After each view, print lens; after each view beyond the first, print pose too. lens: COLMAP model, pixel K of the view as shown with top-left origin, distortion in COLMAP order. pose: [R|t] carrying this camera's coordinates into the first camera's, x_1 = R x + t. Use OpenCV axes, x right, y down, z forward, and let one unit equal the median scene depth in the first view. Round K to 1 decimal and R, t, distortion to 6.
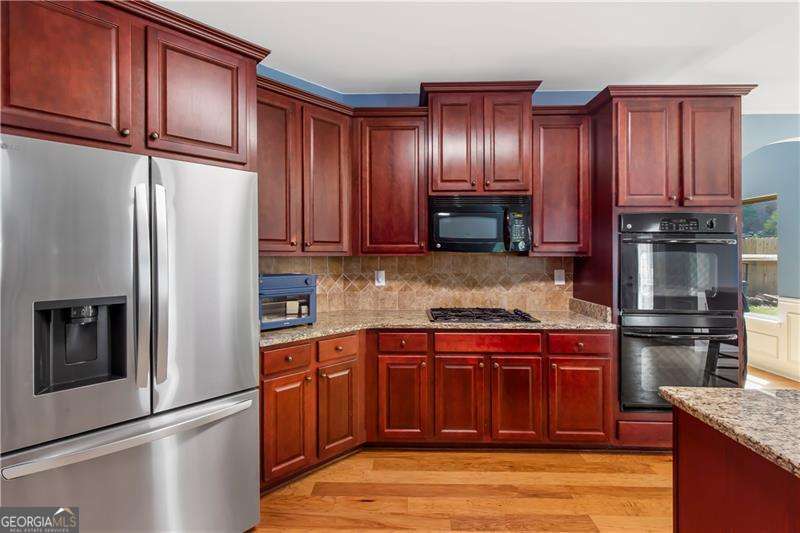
lens RADIAL K [[373.4, 0, 378.2], [0, 373.4, 250.9], [0, 0, 1]] dist [0.014920, -0.004902]
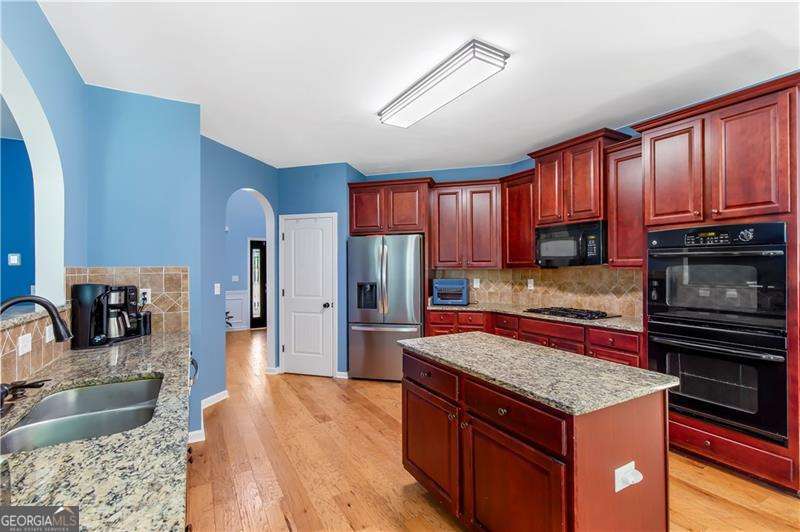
lens RADIAL K [[373.4, 0, 403.9], [0, 373.4, 266.9], [0, 0, 1]] dist [0.014920, -0.004902]
pose [[0.511980, -0.005066, -0.858982, 1.029011], [0.015029, 0.999882, 0.003061, -0.006638], [0.858866, -0.014477, 0.511996, -0.183258]]
